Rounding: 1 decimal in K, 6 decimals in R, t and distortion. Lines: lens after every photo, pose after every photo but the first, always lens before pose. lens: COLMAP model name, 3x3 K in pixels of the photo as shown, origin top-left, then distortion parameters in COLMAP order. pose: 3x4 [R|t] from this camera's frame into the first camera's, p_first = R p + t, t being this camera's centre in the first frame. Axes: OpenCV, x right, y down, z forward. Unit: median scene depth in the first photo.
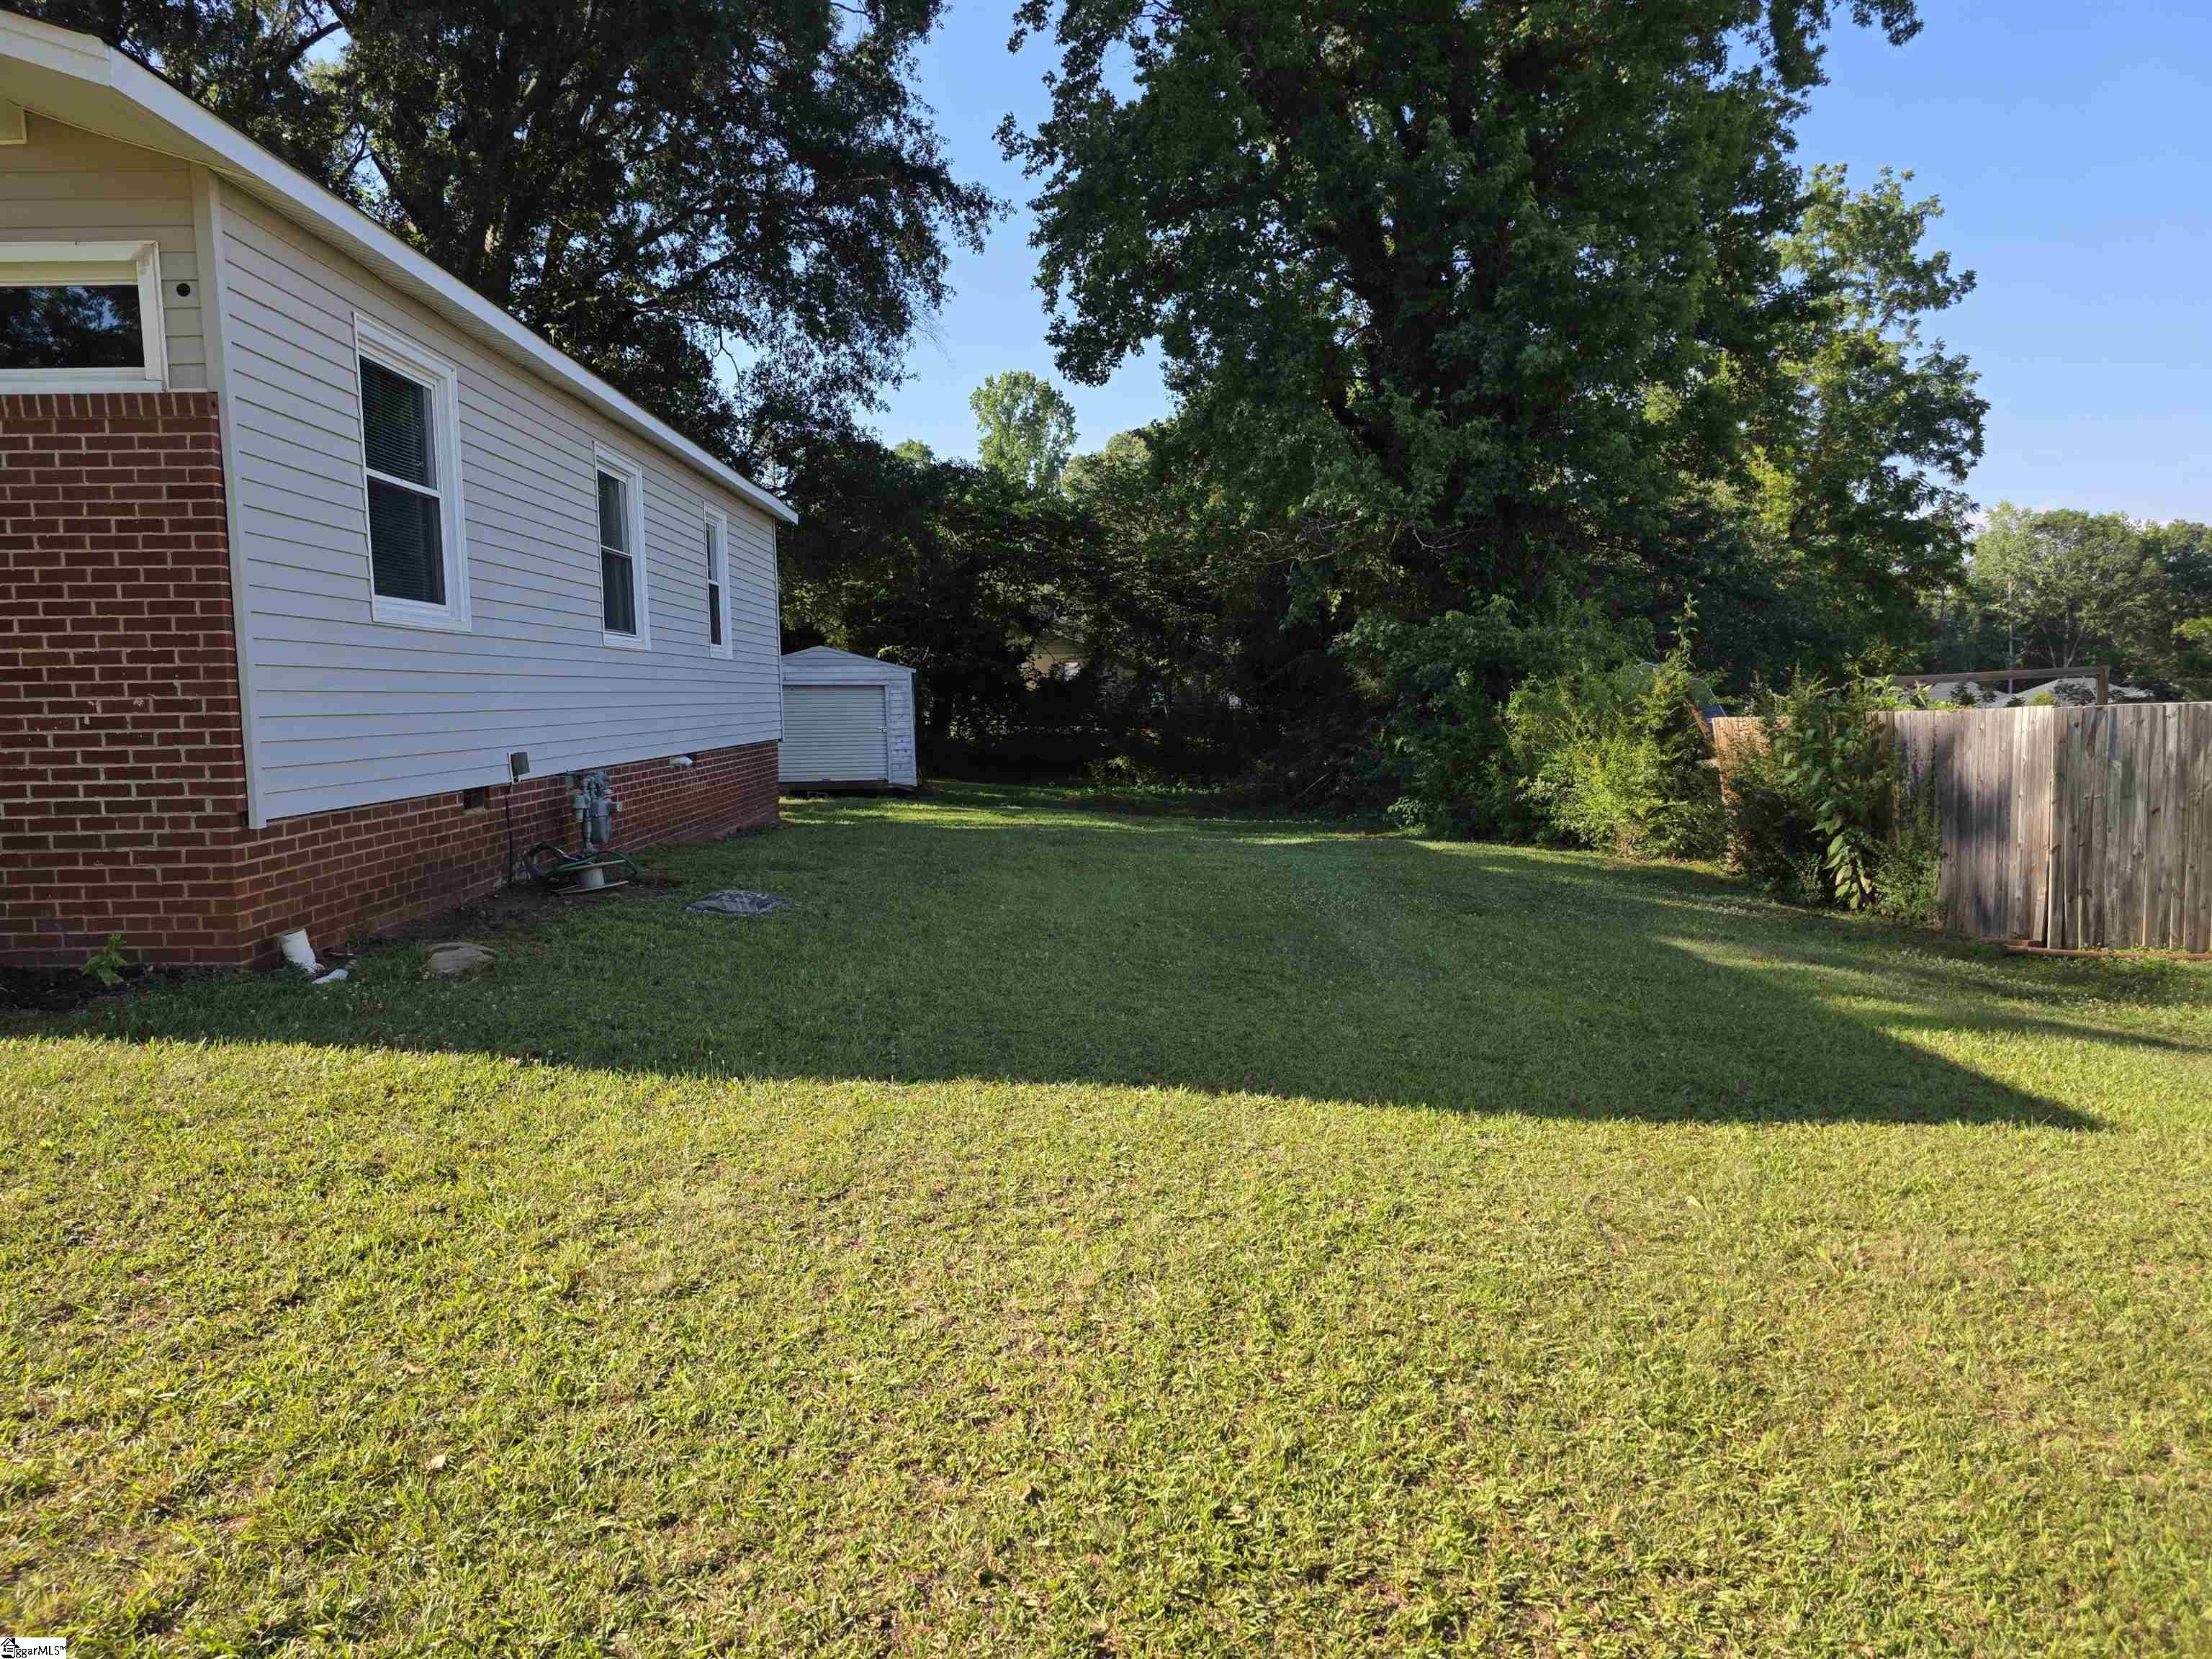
lens RADIAL K [[1419.6, 0, 1106.0], [0, 1419.6, 829.5], [0, 0, 1]] dist [-0.001928, -0.000010]
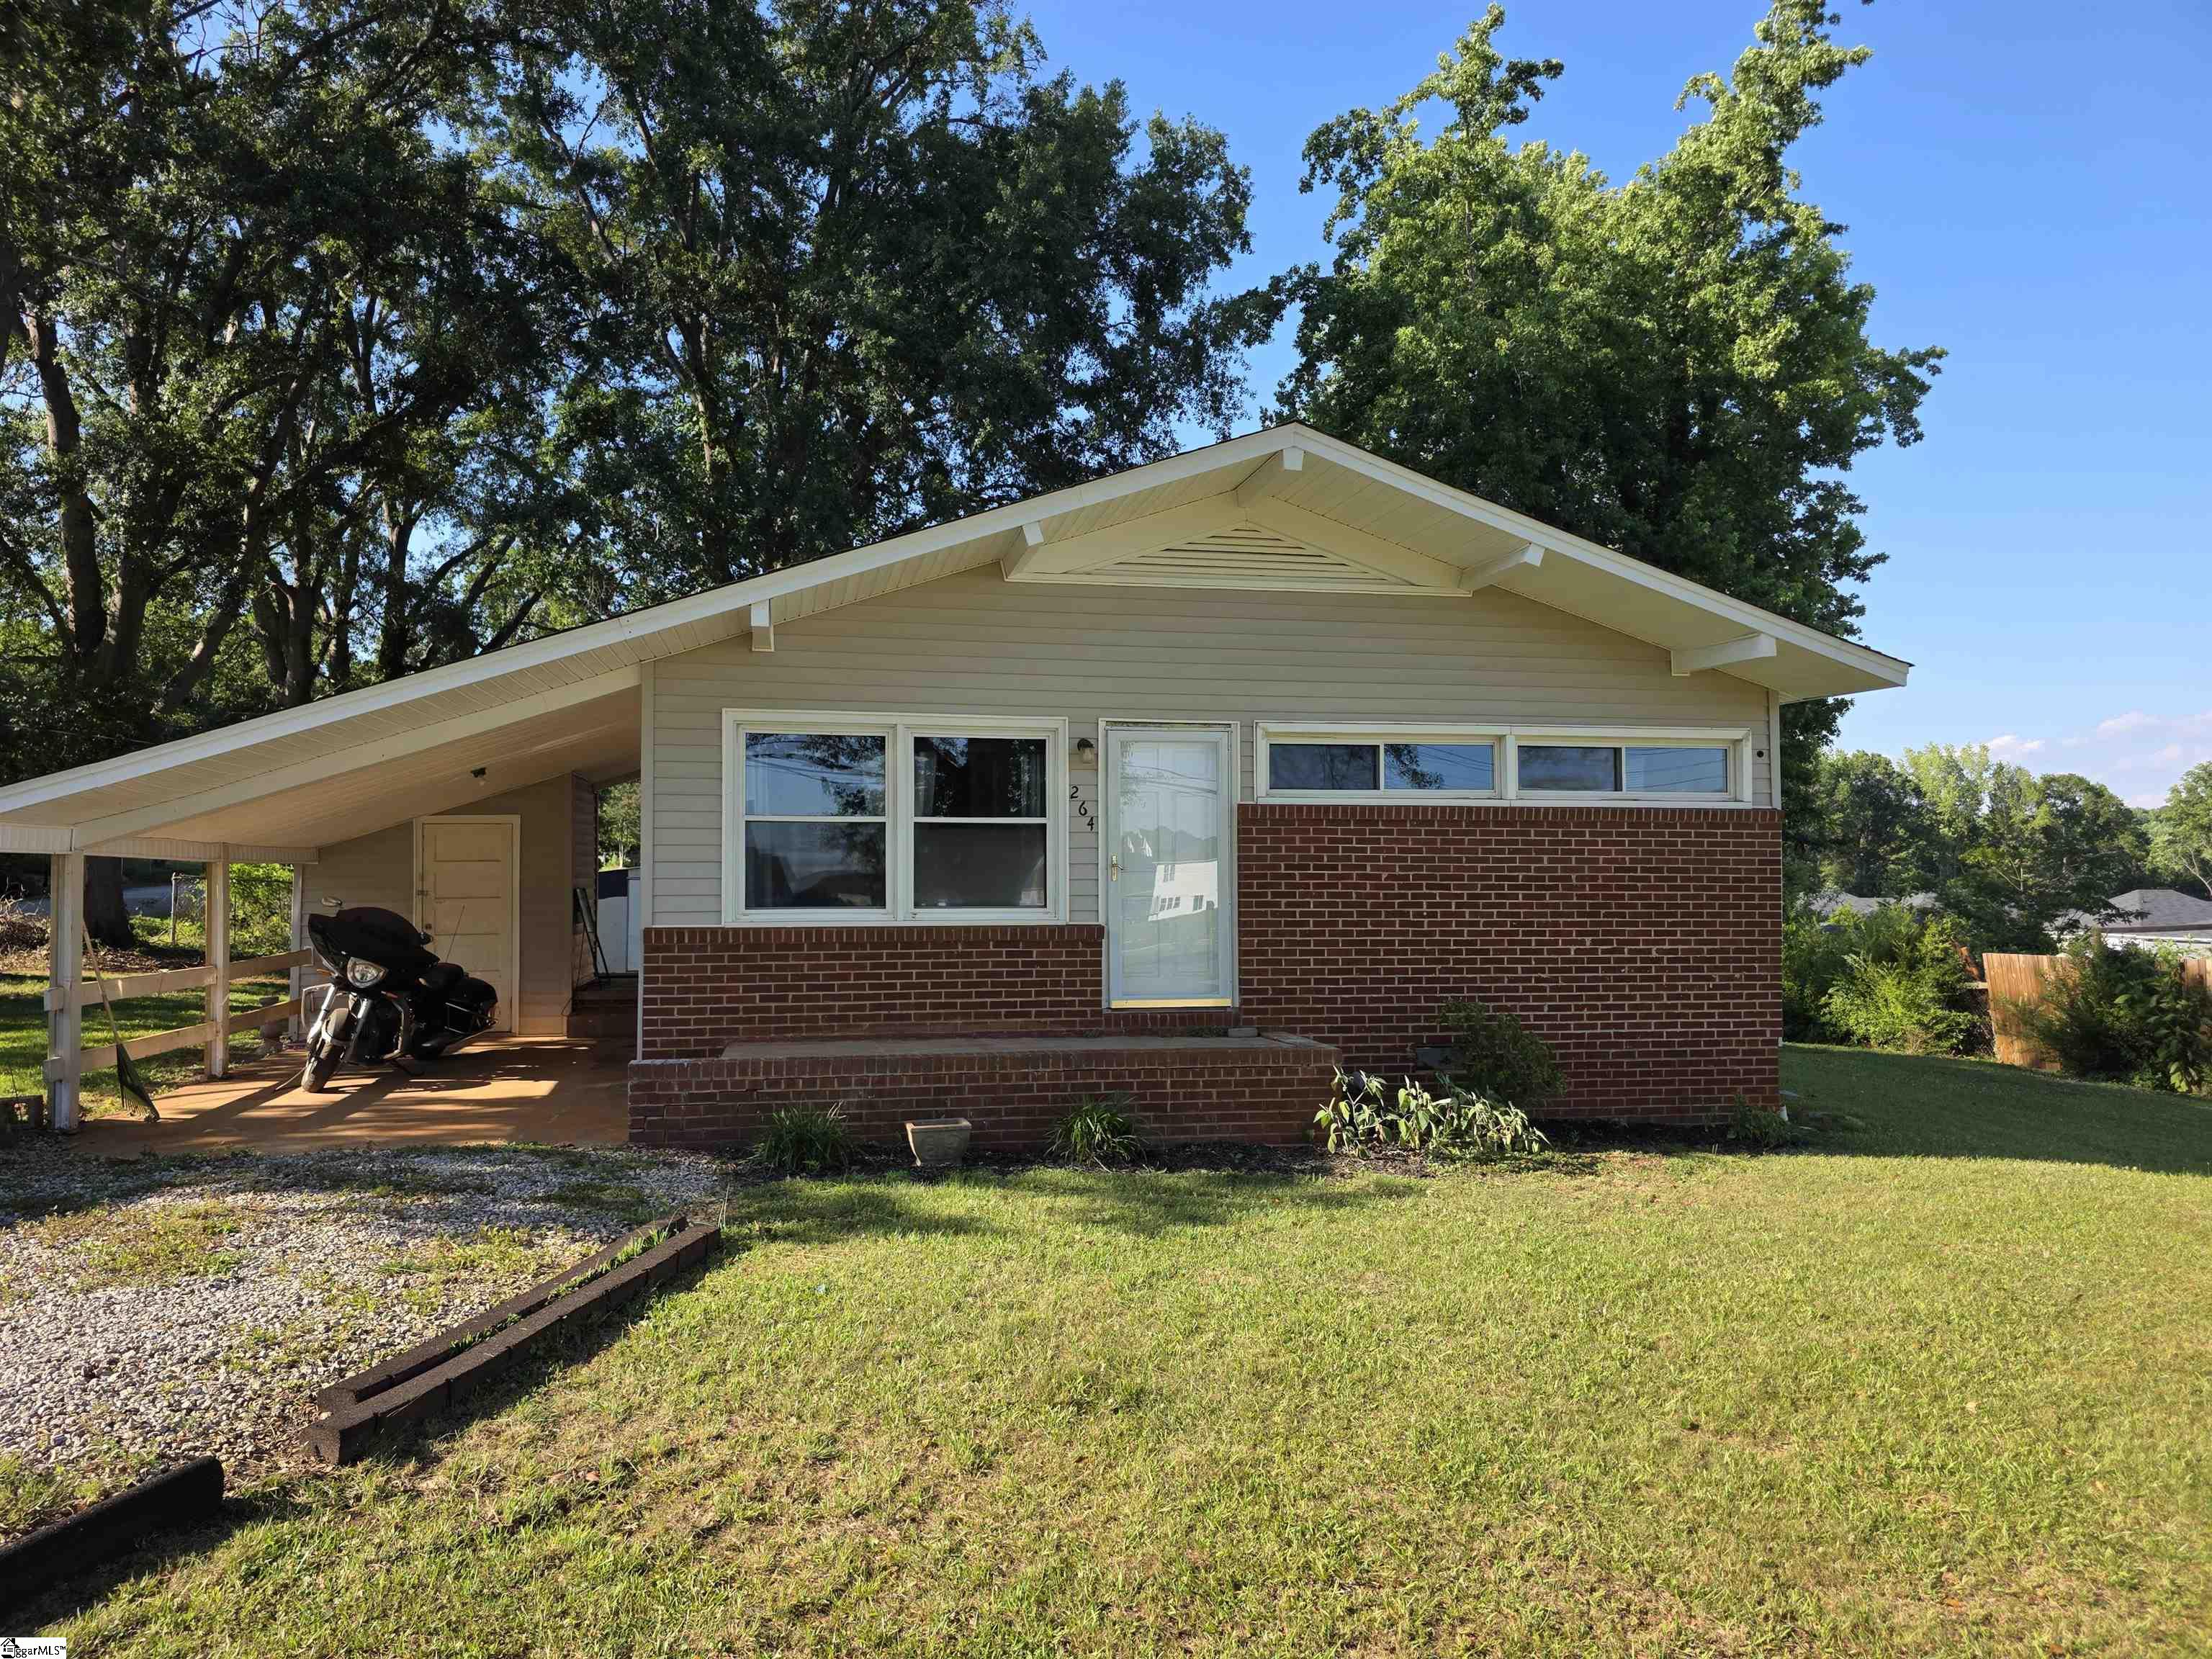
lens RADIAL K [[1419.6, 0, 1106.0], [0, 1419.6, 829.5], [0, 0, 1]] dist [-0.001928, -0.000010]
pose [[0.985265, 0.028107, 0.168708, -1.781549], [-0.006105, 0.991555, -0.129540, -0.035172], [-0.170924, 0.126601, 0.977117, -0.655538]]
